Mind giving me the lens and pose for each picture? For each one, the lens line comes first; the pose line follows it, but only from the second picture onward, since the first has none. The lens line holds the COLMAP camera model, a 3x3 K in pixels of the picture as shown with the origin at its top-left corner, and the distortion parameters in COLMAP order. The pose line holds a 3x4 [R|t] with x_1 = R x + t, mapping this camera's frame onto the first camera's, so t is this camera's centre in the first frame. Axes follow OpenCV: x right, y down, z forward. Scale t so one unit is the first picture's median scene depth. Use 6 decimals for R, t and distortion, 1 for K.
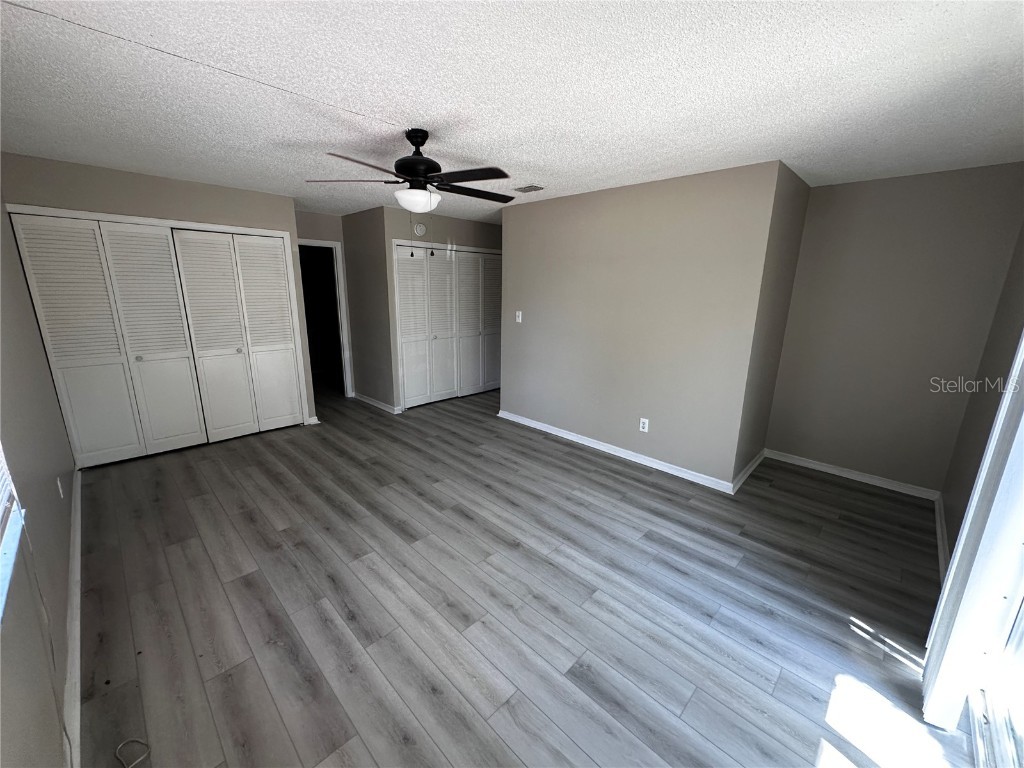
lens RADIAL K [[410.3, 0, 514.7], [0, 410.3, 383.8], [0, 0, 1]] dist [-0.002417, 0.000278]
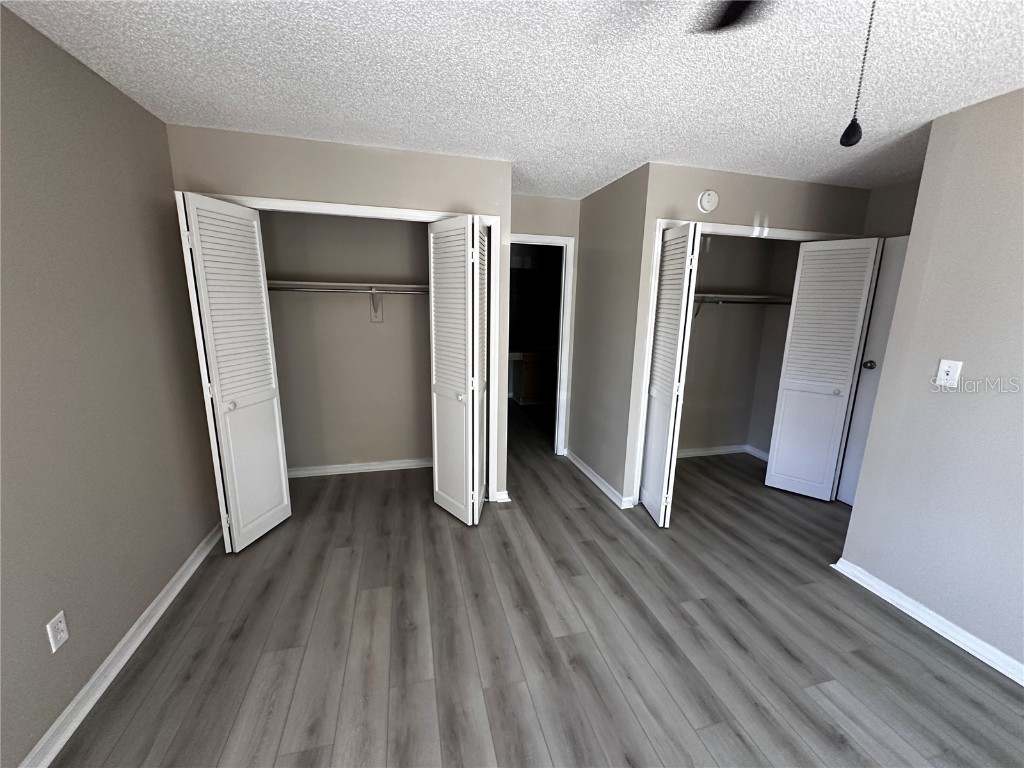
lens RADIAL K [[410.3, 0, 511.6], [0, 410.3, 382.4], [0, 0, 1]] dist [-0.002417, 0.000278]
pose [[0.854599, 0.104687, -0.508627, -0.186735], [-0.127964, 0.991719, -0.010887, -0.110385], [0.503276, 0.074391, 0.860918, 0.499185]]
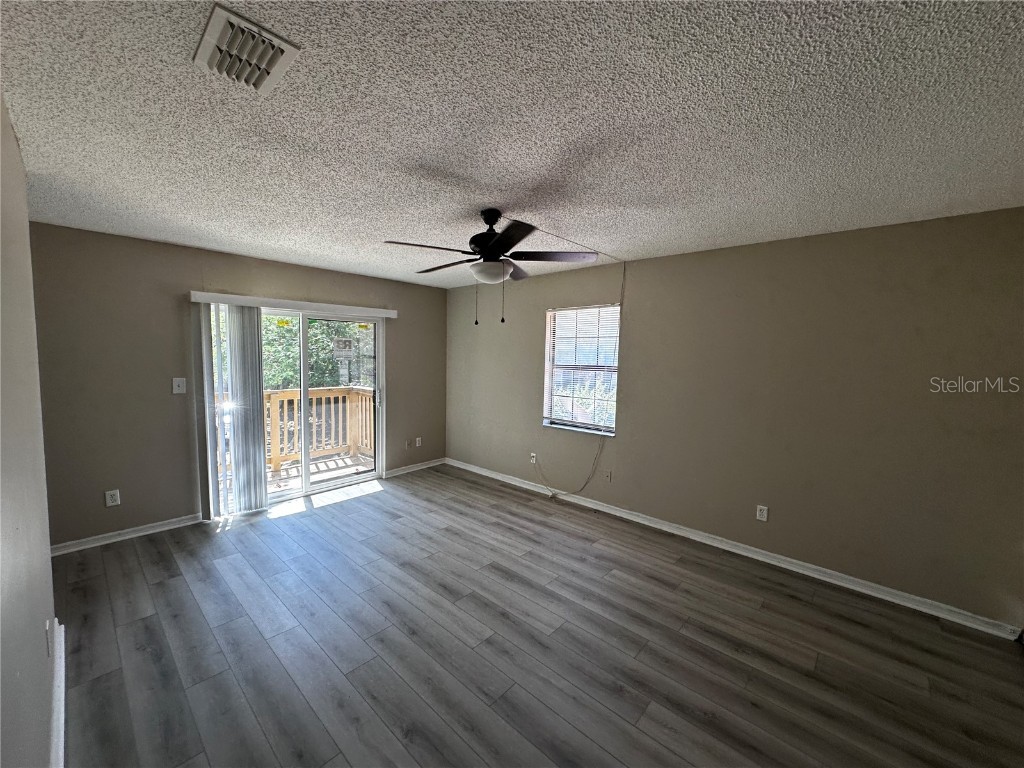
lens RADIAL K [[410.3, 0, 512.3], [0, 410.3, 383.7], [0, 0, 1]] dist [-0.002417, 0.000278]
pose [[-0.998806, -0.034649, -0.034445, -0.165895], [-0.043906, 0.945817, 0.321719, -0.322180], [0.021432, 0.322847, -0.946209, 1.300100]]
